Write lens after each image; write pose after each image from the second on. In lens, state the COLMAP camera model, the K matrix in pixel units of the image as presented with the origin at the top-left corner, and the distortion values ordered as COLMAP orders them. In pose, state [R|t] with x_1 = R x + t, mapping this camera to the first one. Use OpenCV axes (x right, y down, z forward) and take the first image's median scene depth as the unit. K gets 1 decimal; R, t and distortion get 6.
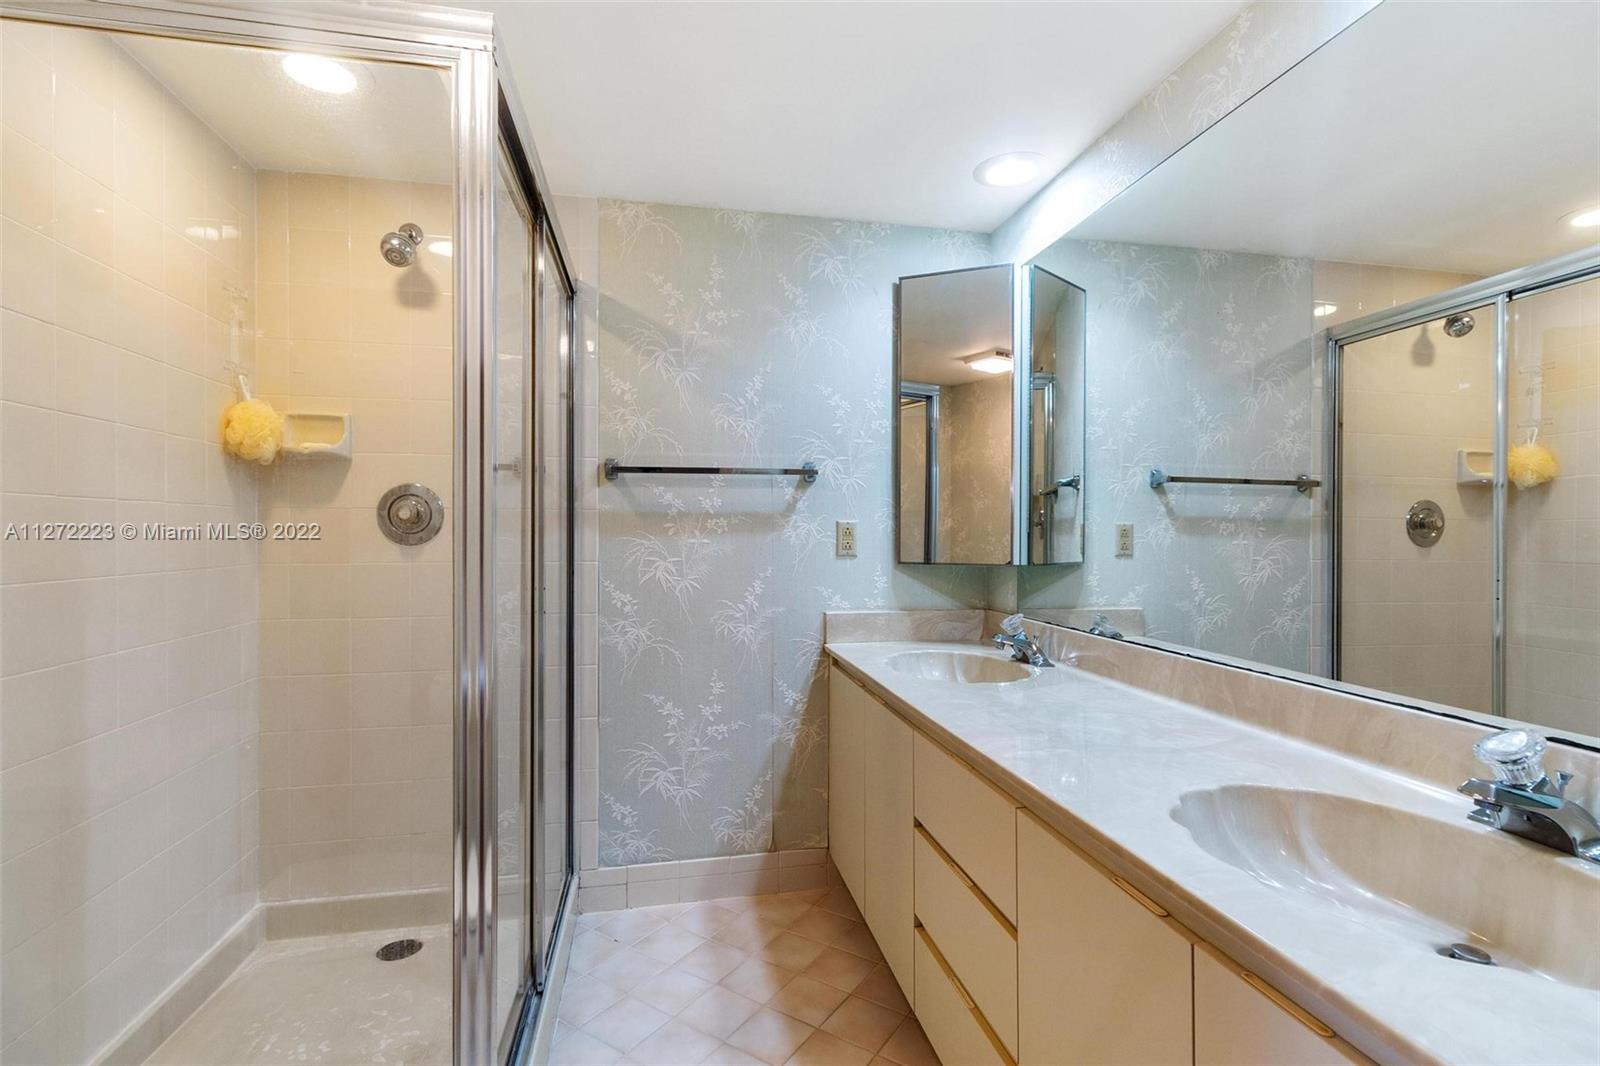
lens RADIAL K [[738.0, 0, 802.5], [0, 738.0, 538.1], [0, 0, 1]] dist [0.003418, 0.000113]
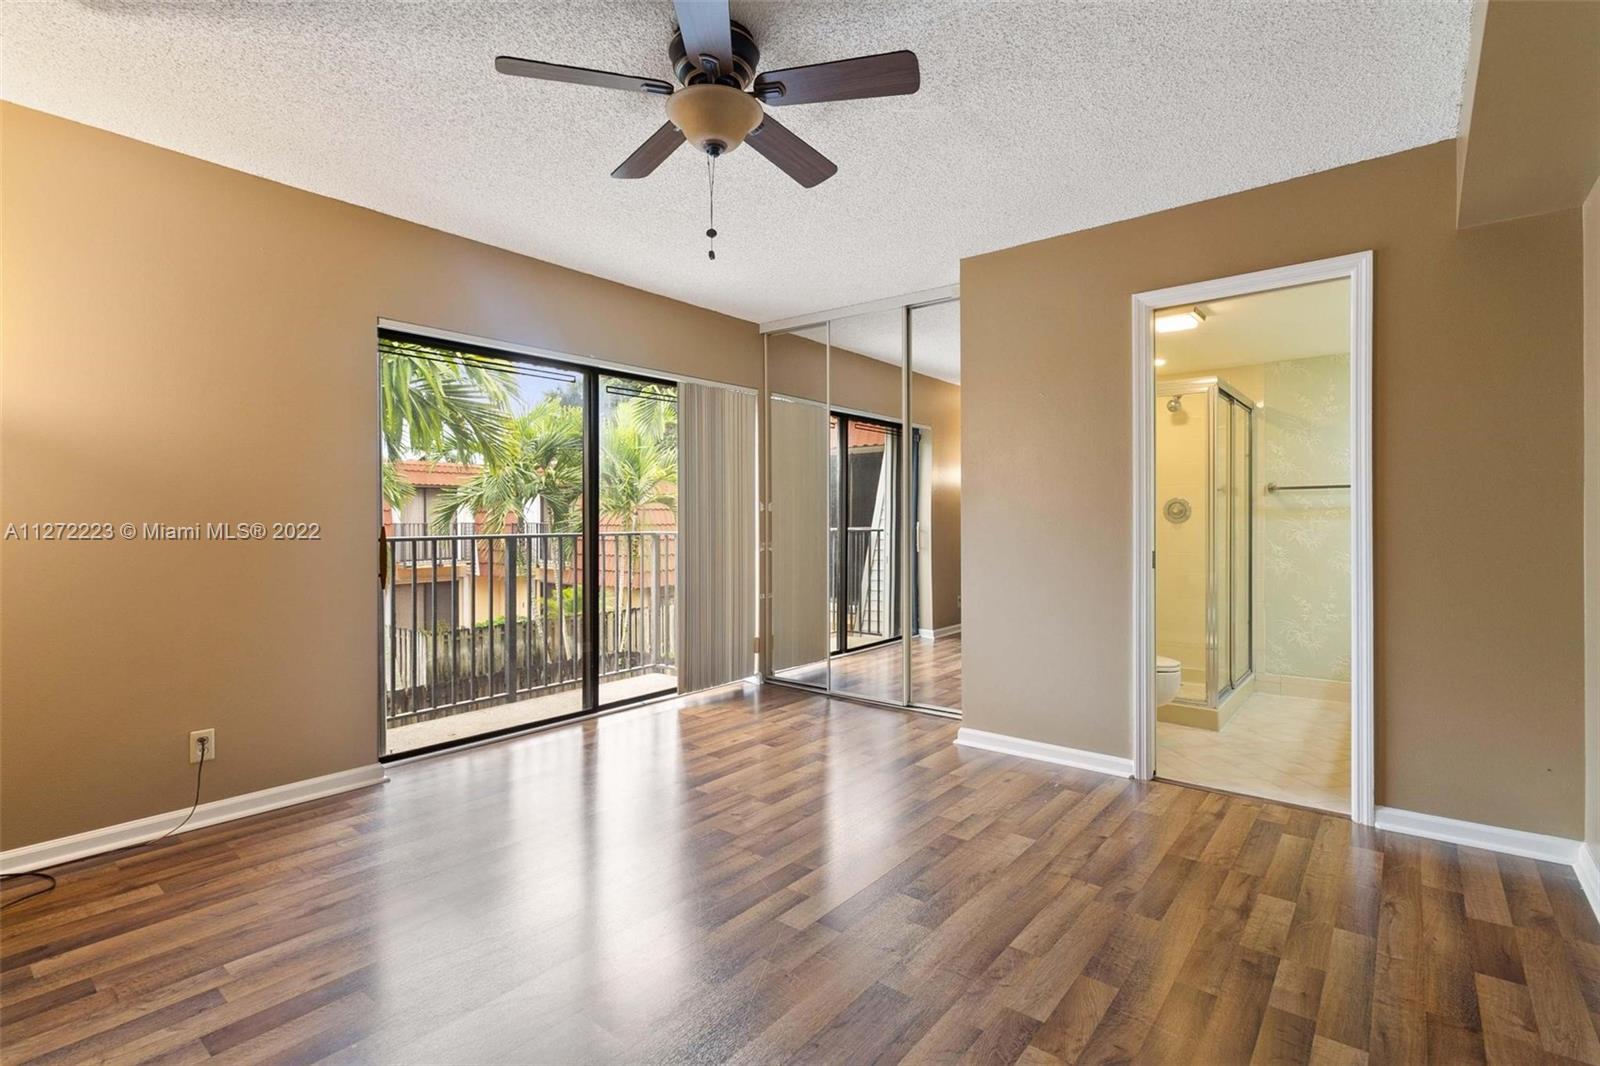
lens RADIAL K [[745.3, 0, 799.7], [0, 745.3, 516.6], [0, 0, 1]] dist [0.003793, 0.000339]
pose [[0.646471, -0.004645, -0.762924, 0.497162], [-0.003419, 0.999954, -0.008985, 0.013474], [0.762931, 0.008416, 0.646425, -1.412356]]
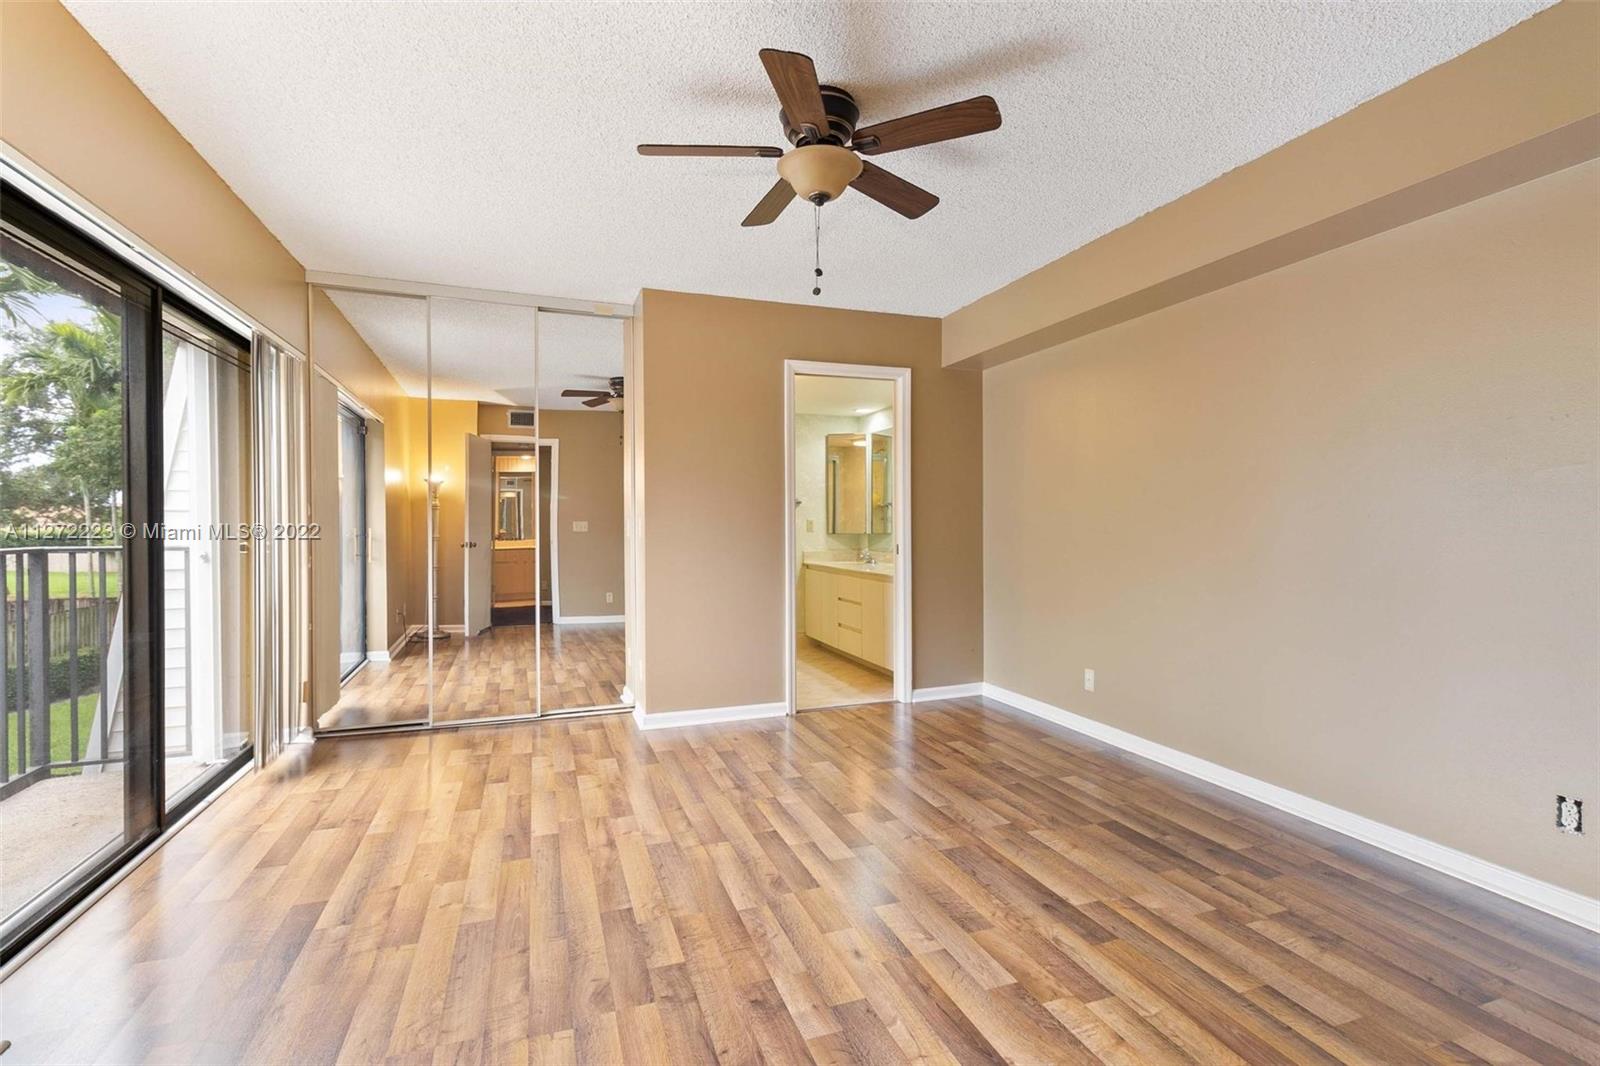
lens RADIAL K [[738.0, 0, 802.5], [0, 738.0, 538.1], [0, 0, 1]] dist [0.003418, 0.000113]
pose [[0.987848, -0.007347, 0.155250, -0.432282], [0.005046, 0.999872, 0.015207, 0.007536], [-0.155342, -0.014239, 0.987758, -1.899932]]
